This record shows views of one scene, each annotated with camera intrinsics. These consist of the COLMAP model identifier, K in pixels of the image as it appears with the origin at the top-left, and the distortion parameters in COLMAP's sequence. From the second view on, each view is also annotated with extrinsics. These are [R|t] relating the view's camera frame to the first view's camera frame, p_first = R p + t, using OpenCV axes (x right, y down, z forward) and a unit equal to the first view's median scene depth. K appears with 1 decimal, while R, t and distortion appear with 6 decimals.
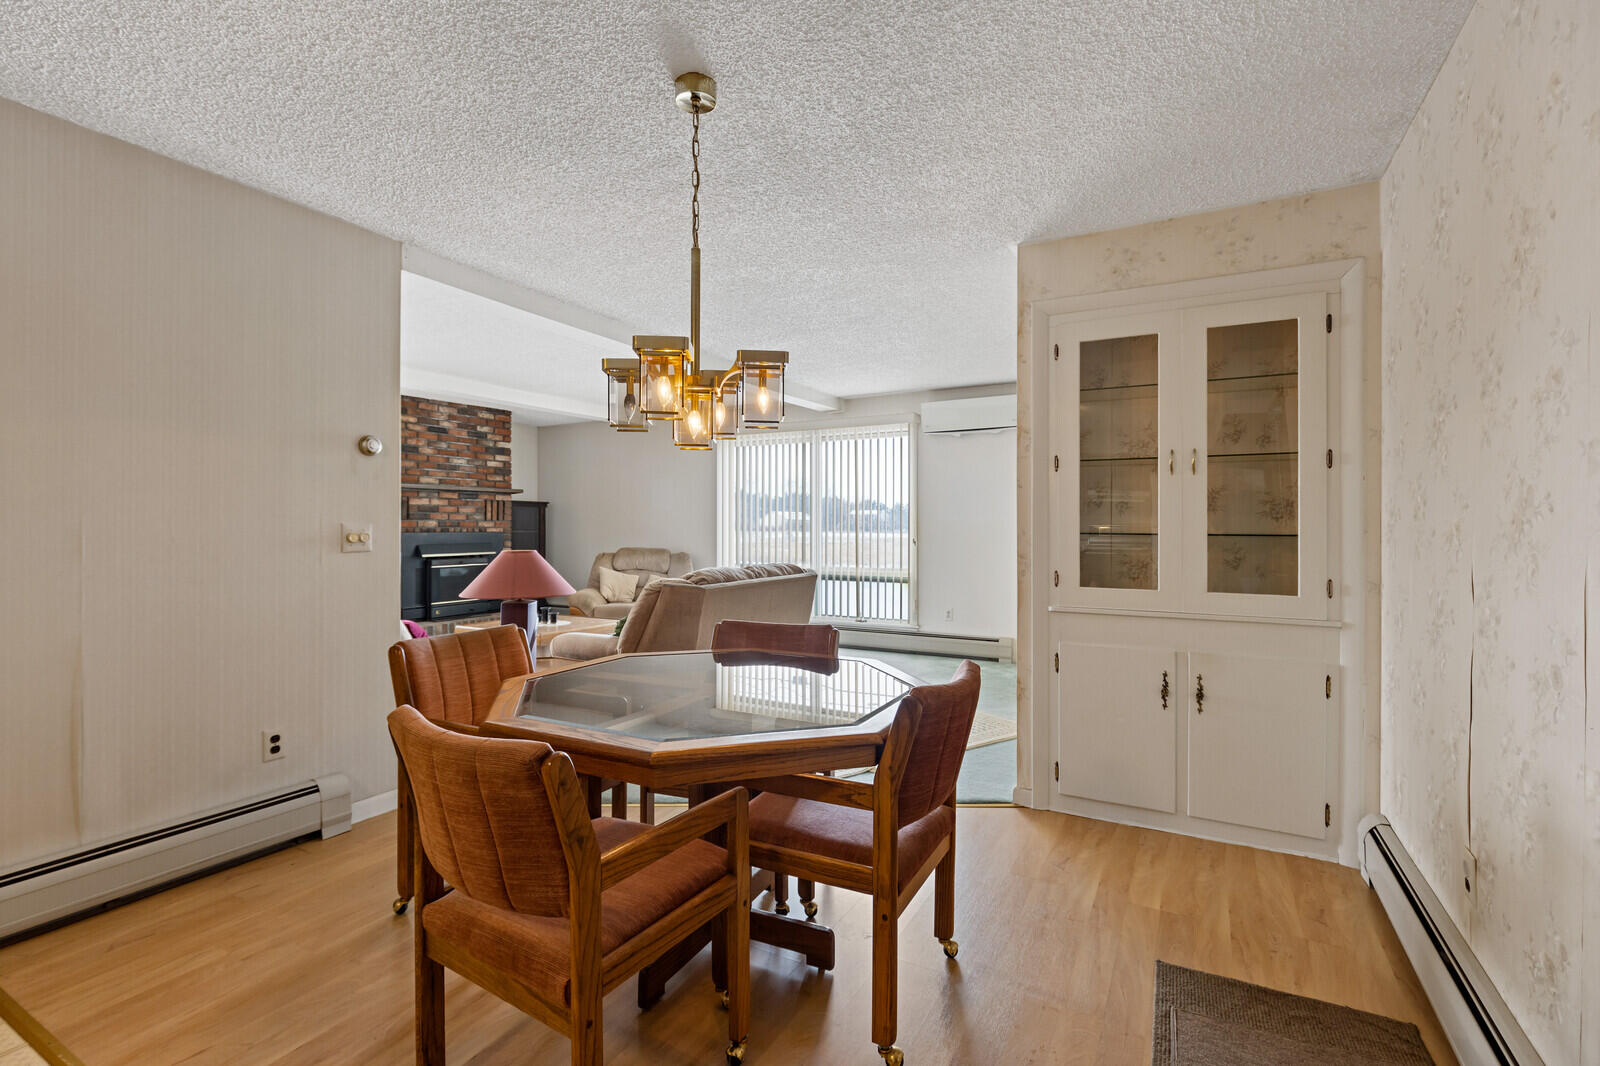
lens RADIAL K [[719.7, 0, 798.4], [0, 719.7, 527.9], [0, 0, 1]] dist [-0.001882, -0.000284]
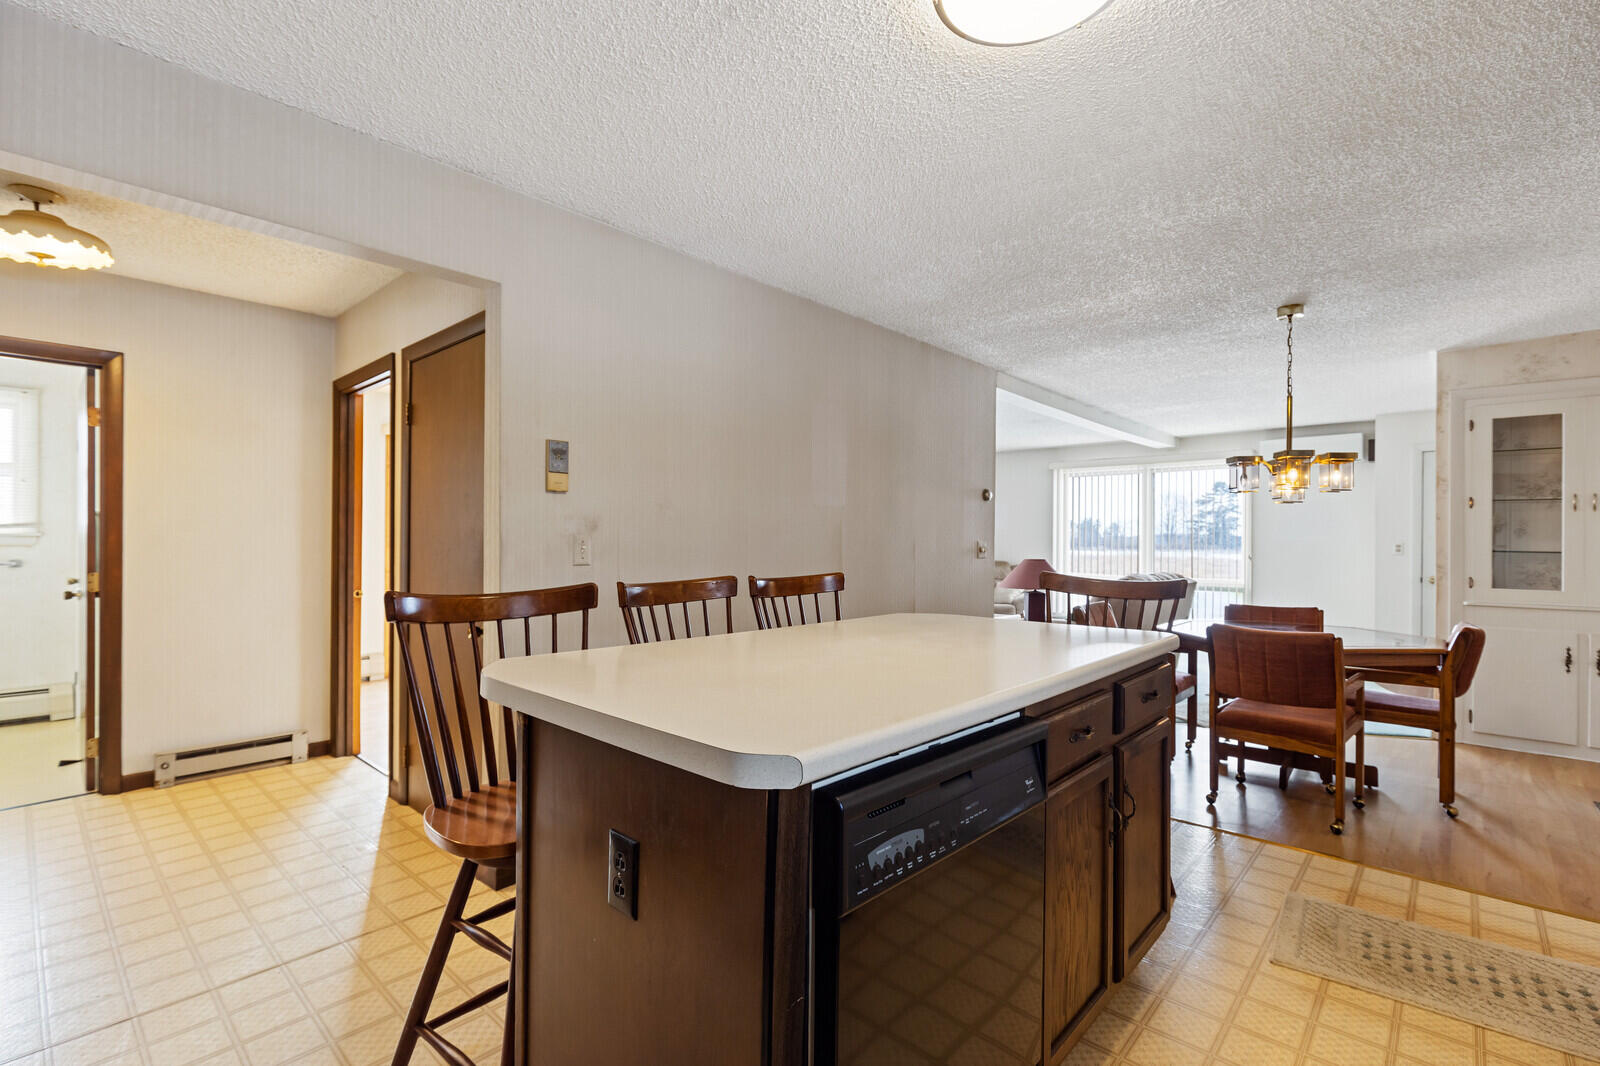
lens RADIAL K [[725.0, 0, 795.8], [0, 725.0, 540.7], [0, 0, 1]] dist [-0.002418, 0.000274]
pose [[0.970694, 0.006729, -0.240227, -0.614183], [-0.007837, 0.999963, -0.003656, 0.002796], [0.240193, 0.005431, 0.970710, -0.742157]]
